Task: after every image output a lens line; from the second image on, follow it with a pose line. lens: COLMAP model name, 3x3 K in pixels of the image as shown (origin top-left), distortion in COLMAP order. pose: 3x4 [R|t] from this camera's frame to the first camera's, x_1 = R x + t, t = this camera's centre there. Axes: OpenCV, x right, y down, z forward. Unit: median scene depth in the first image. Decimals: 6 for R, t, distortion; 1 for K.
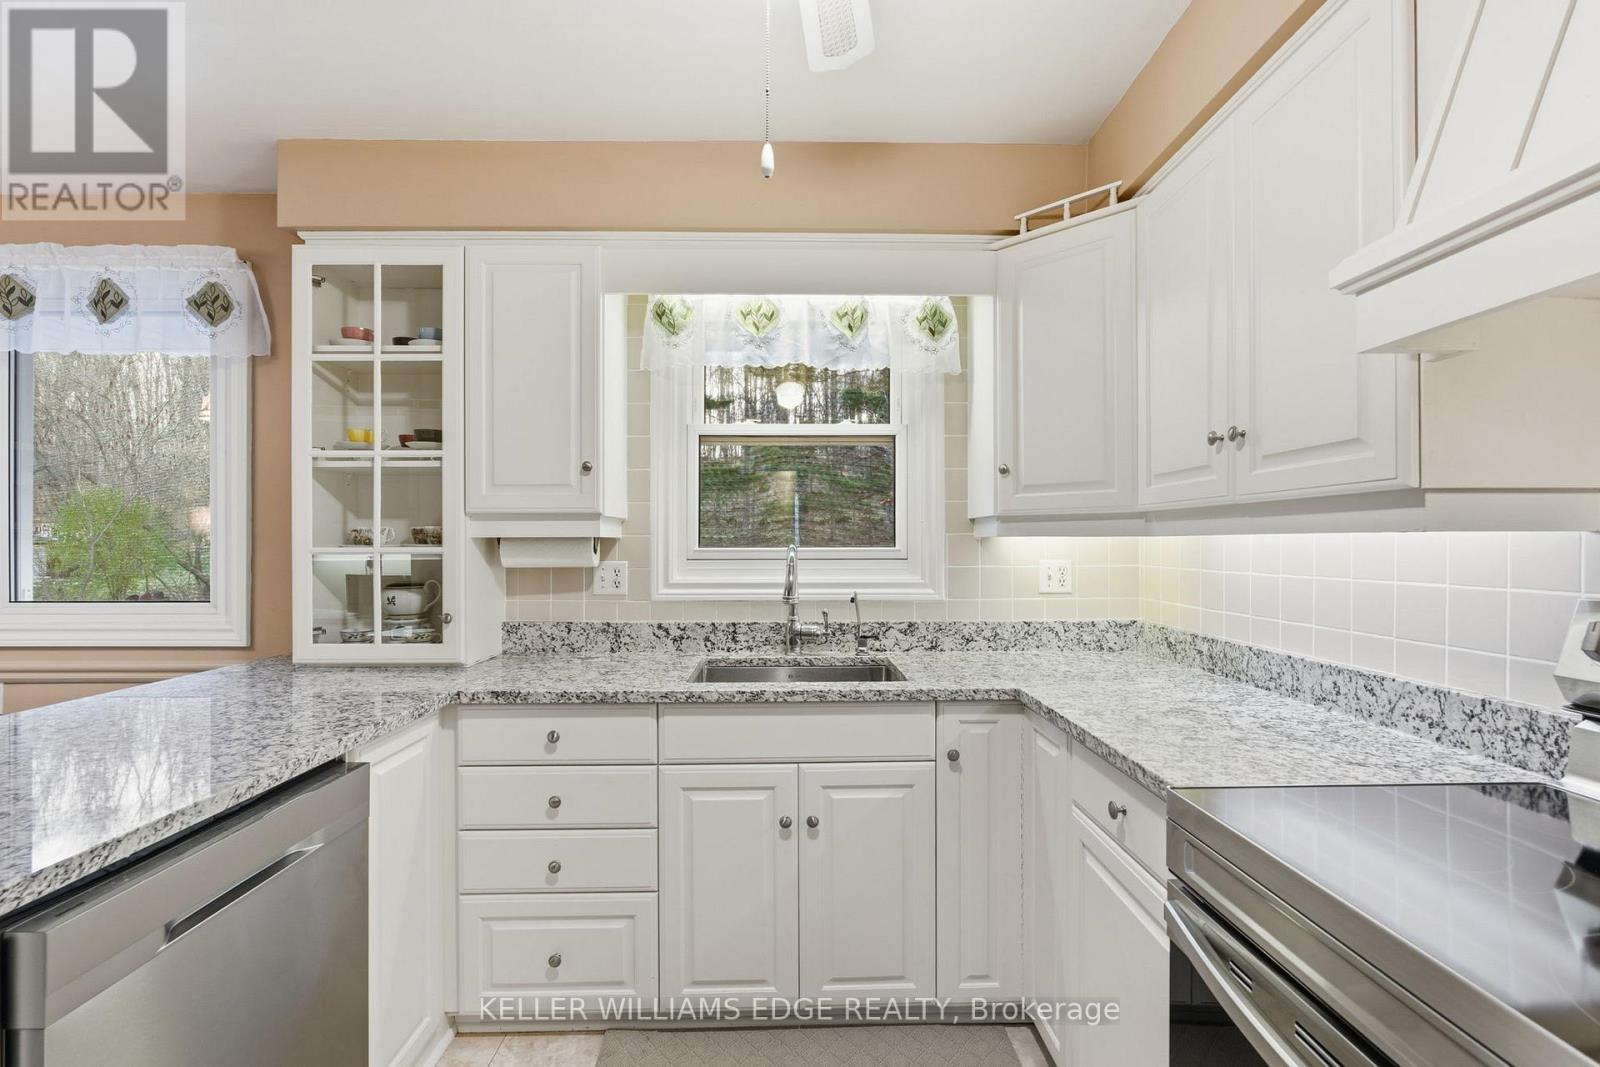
lens RADIAL K [[707.4, 0, 804.2], [0, 707.4, 538.7], [0, 0, 1]] dist [-0.009310, 0.000352]
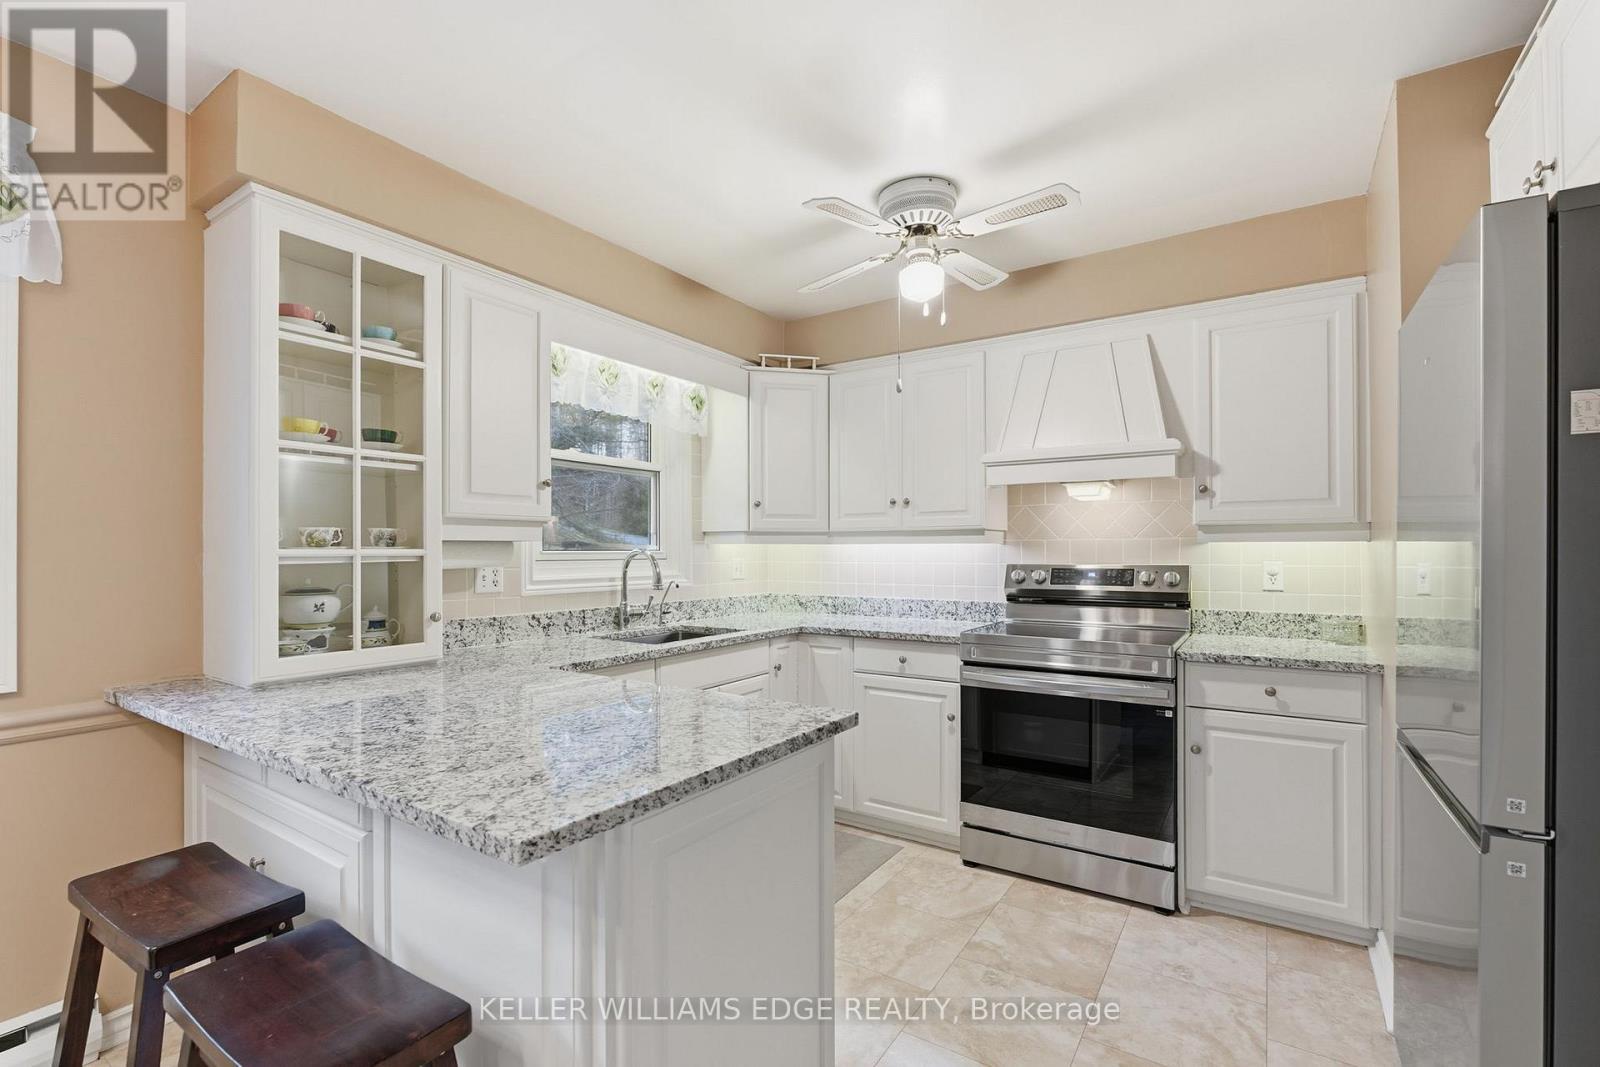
lens RADIAL K [[707.4, 0, 795.7], [0, 707.4, 543.3], [0, 0, 1]] dist [-0.009310, 0.000352]
pose [[0.570584, 0.009701, 0.821182, -0.942733], [-0.005193, 0.999953, -0.008205, 0.008379], [-0.821223, 0.000418, 0.570607, -0.034189]]
